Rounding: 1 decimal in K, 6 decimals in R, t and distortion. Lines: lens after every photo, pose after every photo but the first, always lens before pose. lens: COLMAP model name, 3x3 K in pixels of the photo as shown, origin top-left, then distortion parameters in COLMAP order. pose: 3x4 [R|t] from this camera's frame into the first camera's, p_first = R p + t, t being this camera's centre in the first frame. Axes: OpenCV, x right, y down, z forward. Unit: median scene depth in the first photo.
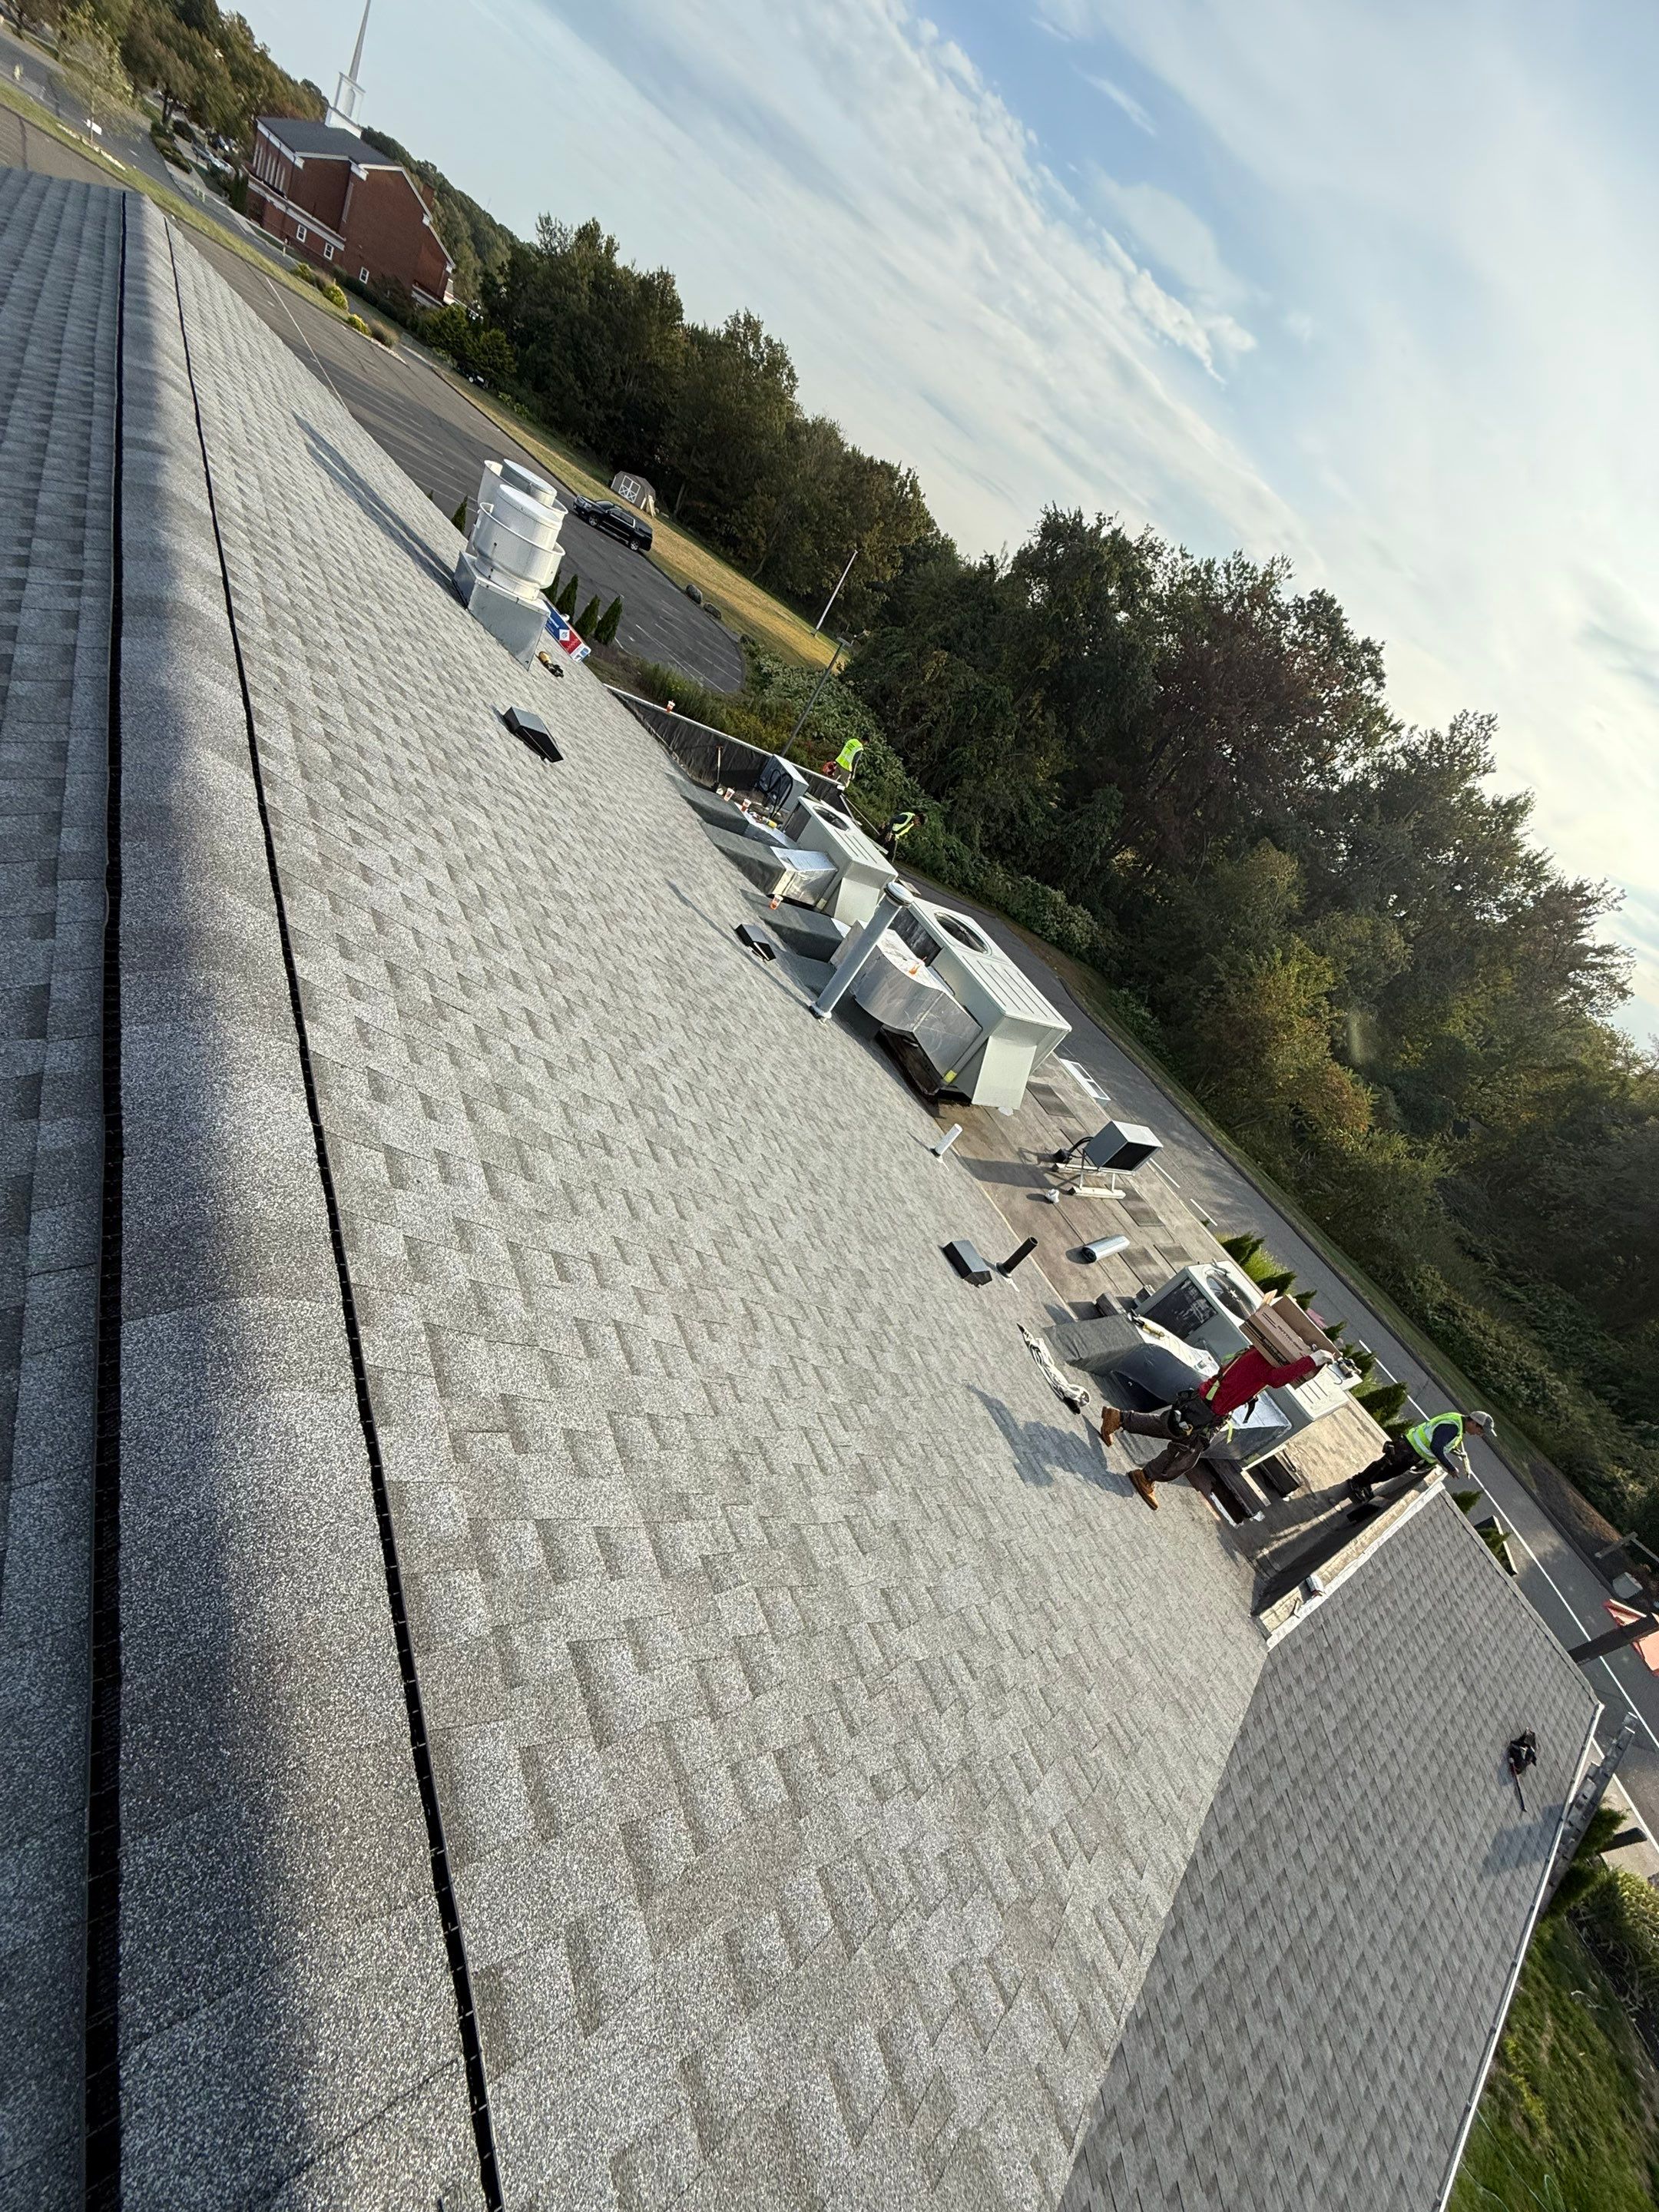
lens RADIAL K [[869.1, 0, 829.5], [0, 869.1, 1106.0], [0, 0, 1]] dist [0.000962, -0.000256]
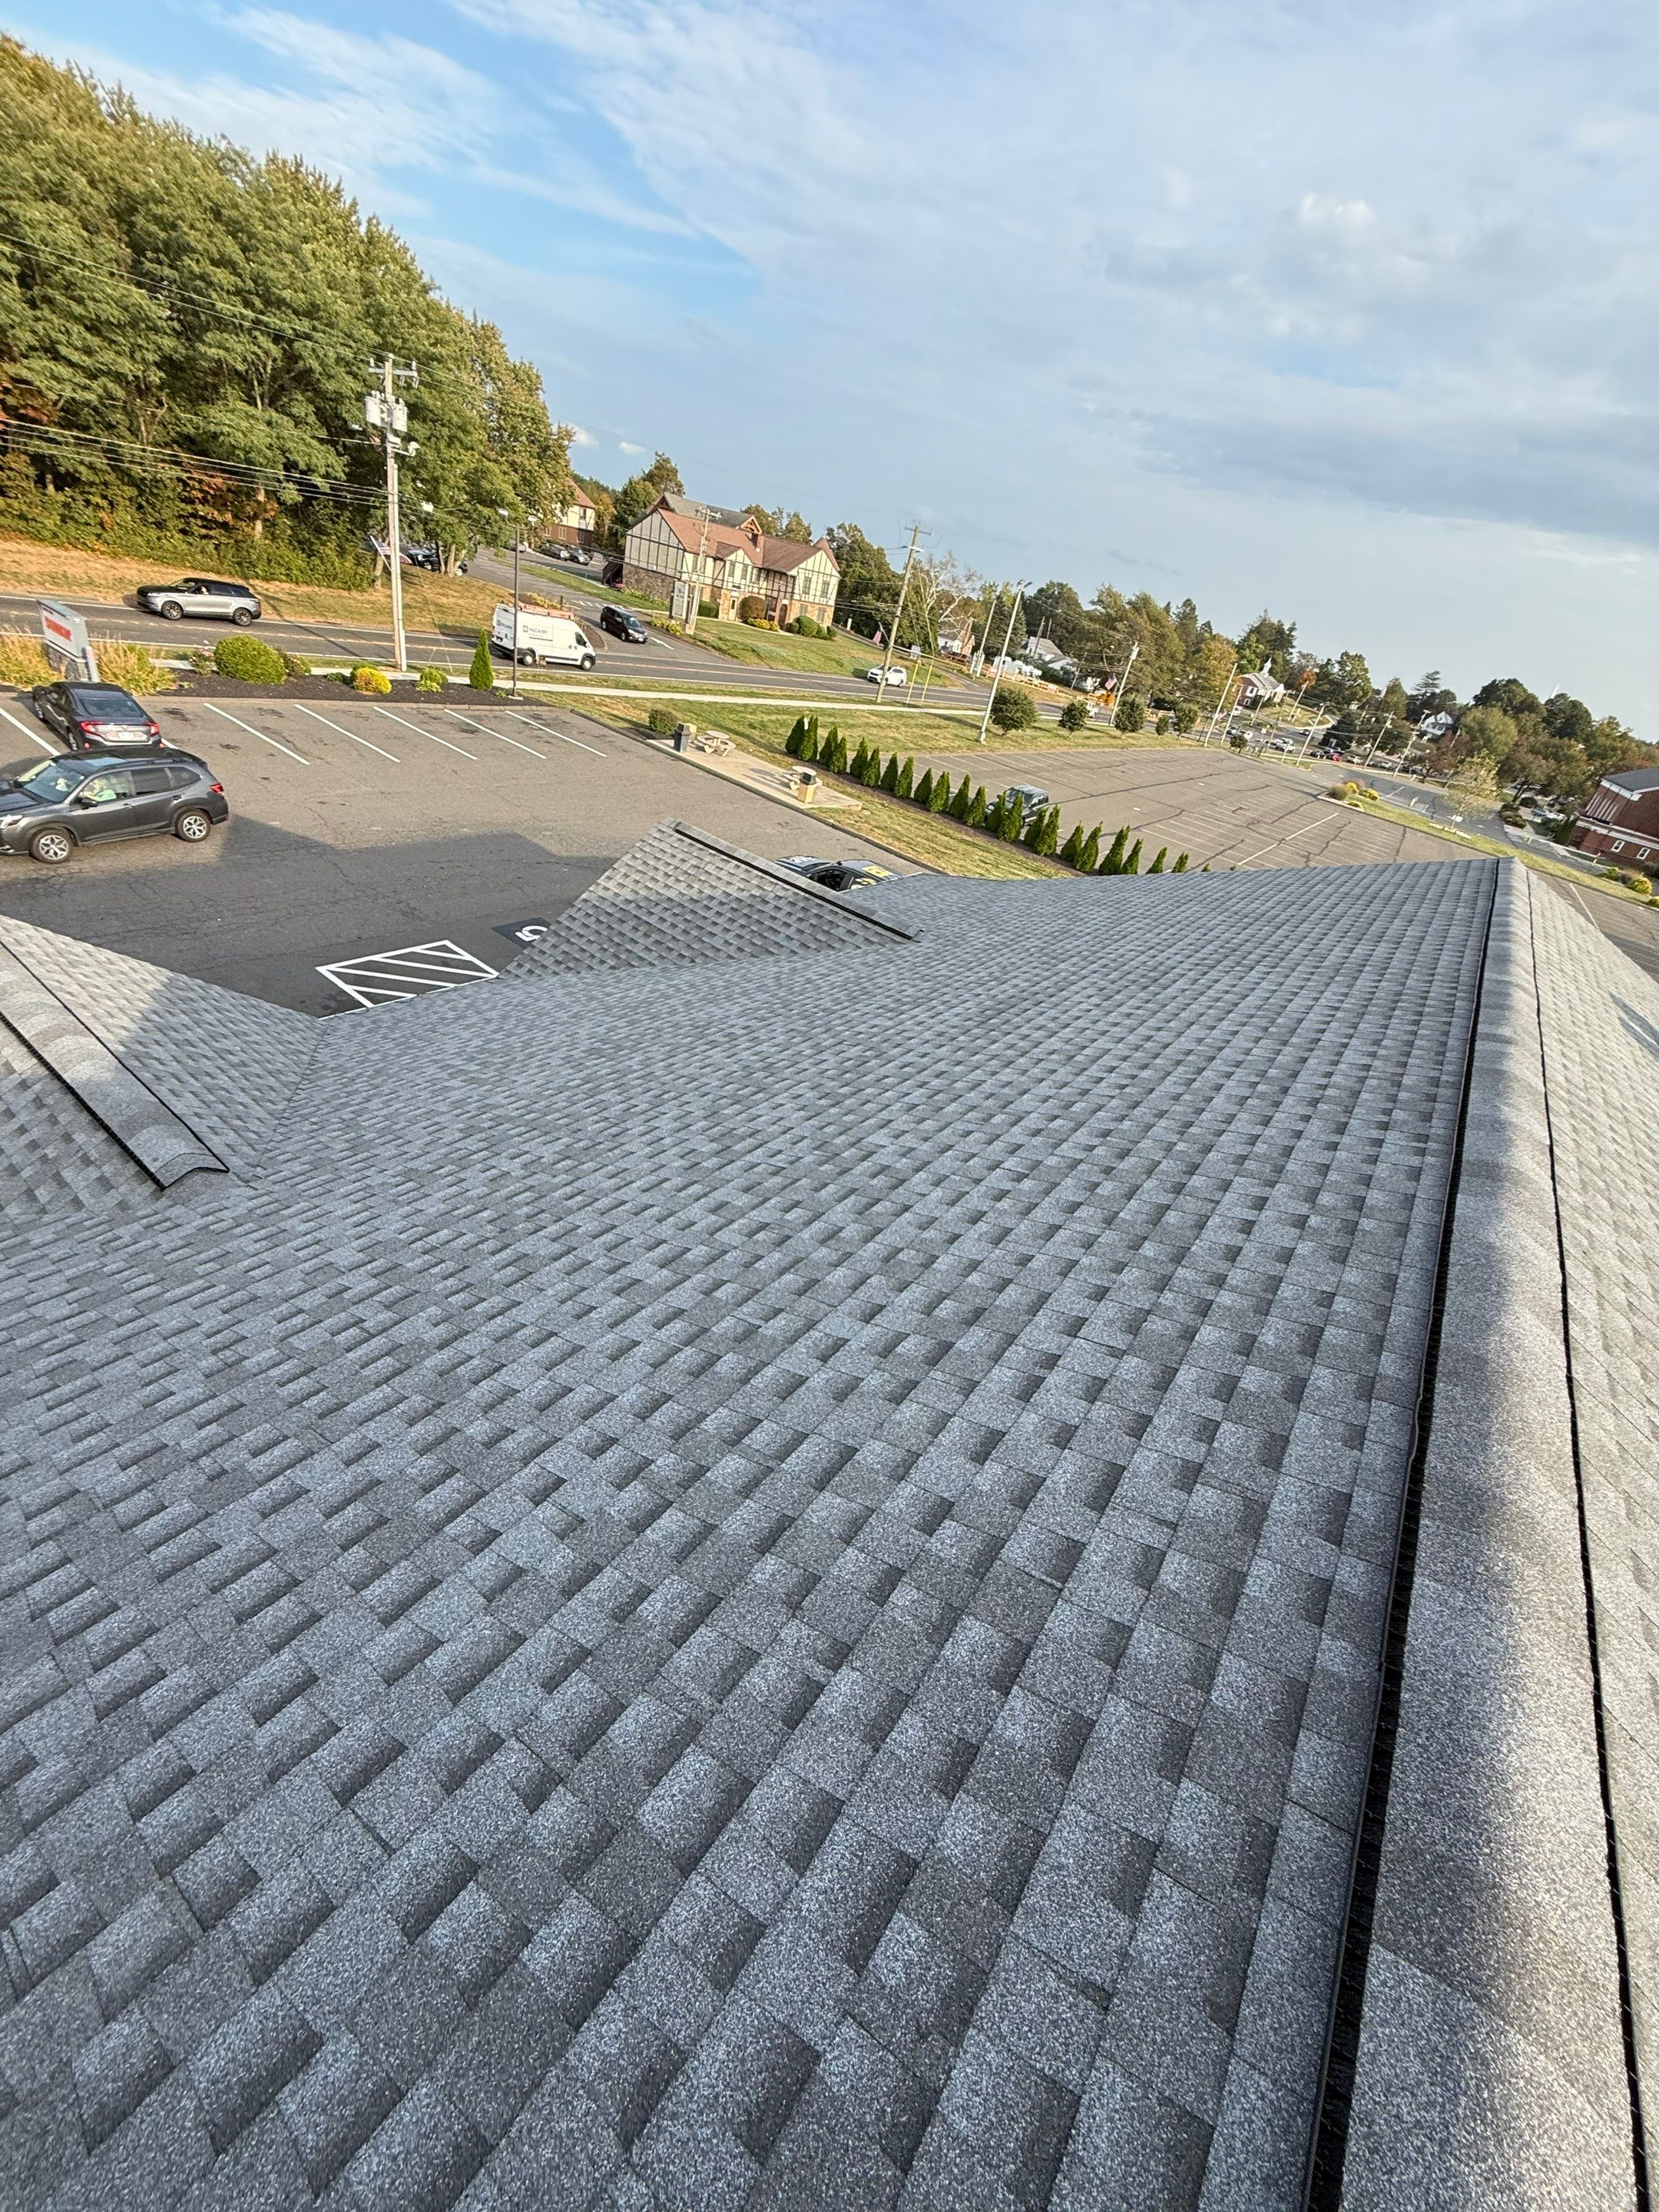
lens RADIAL K [[869.1, 0, 829.5], [0, 869.1, 1106.0], [0, 0, 1]] dist [0.000962, -0.000256]
pose [[0.430173, 0.051998, -0.901248, -0.131177], [-0.502057, 0.843486, -0.190971, -0.009362], [0.750260, 0.534628, 0.388951, -0.093976]]
